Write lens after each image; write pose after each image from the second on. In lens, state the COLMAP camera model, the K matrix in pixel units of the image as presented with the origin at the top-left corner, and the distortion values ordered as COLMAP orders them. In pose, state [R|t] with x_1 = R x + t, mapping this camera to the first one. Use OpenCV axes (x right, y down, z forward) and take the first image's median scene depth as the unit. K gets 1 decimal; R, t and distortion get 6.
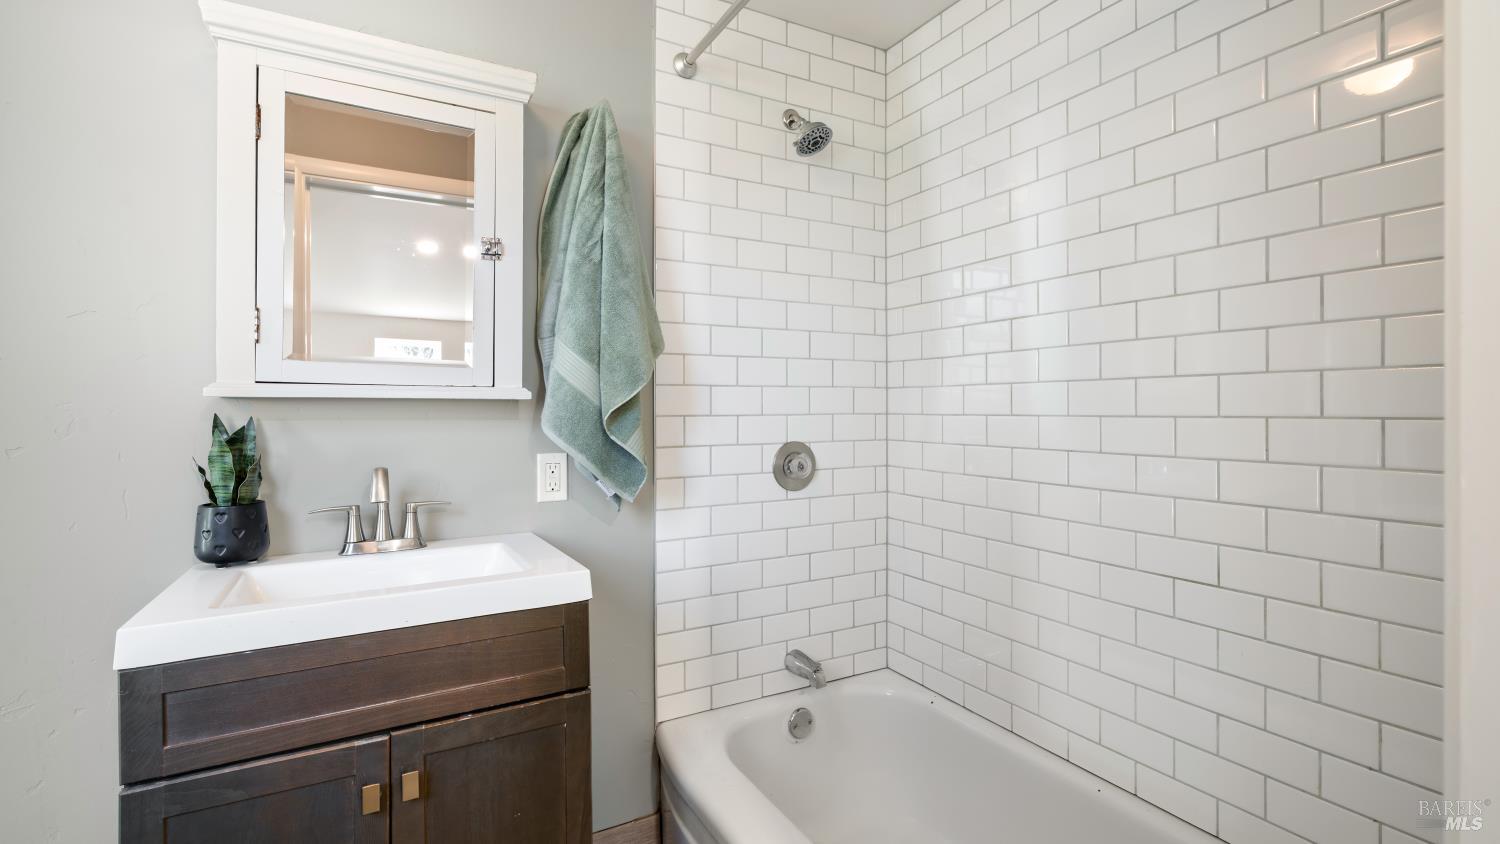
lens RADIAL K [[680.8, 0, 738.9], [0, 680.8, 414.0], [0, 0, 1]] dist [-0.010467, 0.006982]
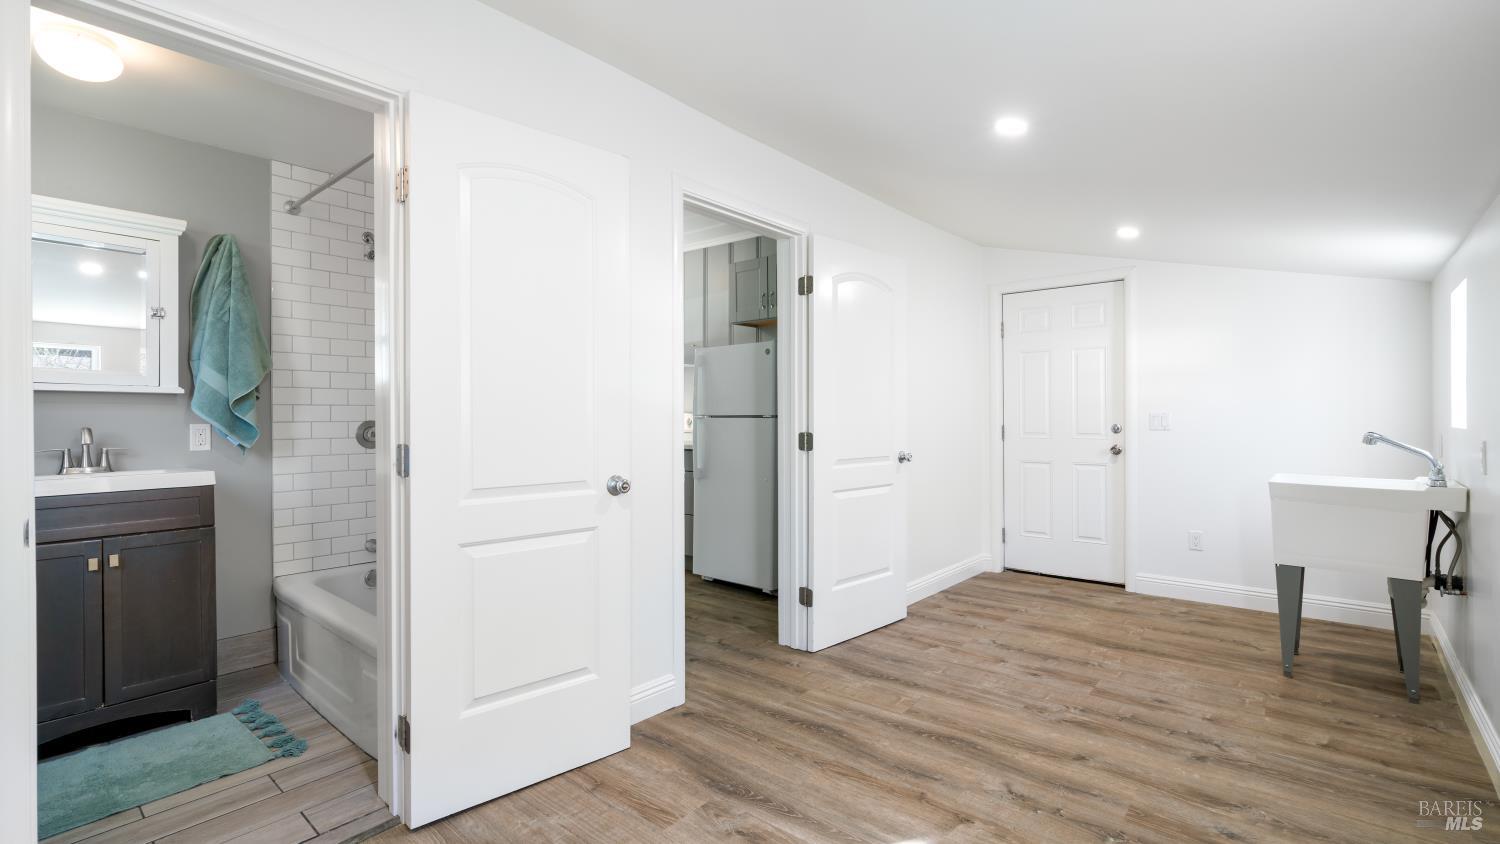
lens RADIAL K [[680.8, 0, 742.3], [0, 680.8, 423.0], [0, 0, 1]] dist [-0.010467, 0.006982]
pose [[0.935399, -0.003220, 0.353580, 0.458714], [0.003272, 0.999995, 0.000450, 0.062375], [-0.353579, 0.000736, 0.935404, -1.256075]]
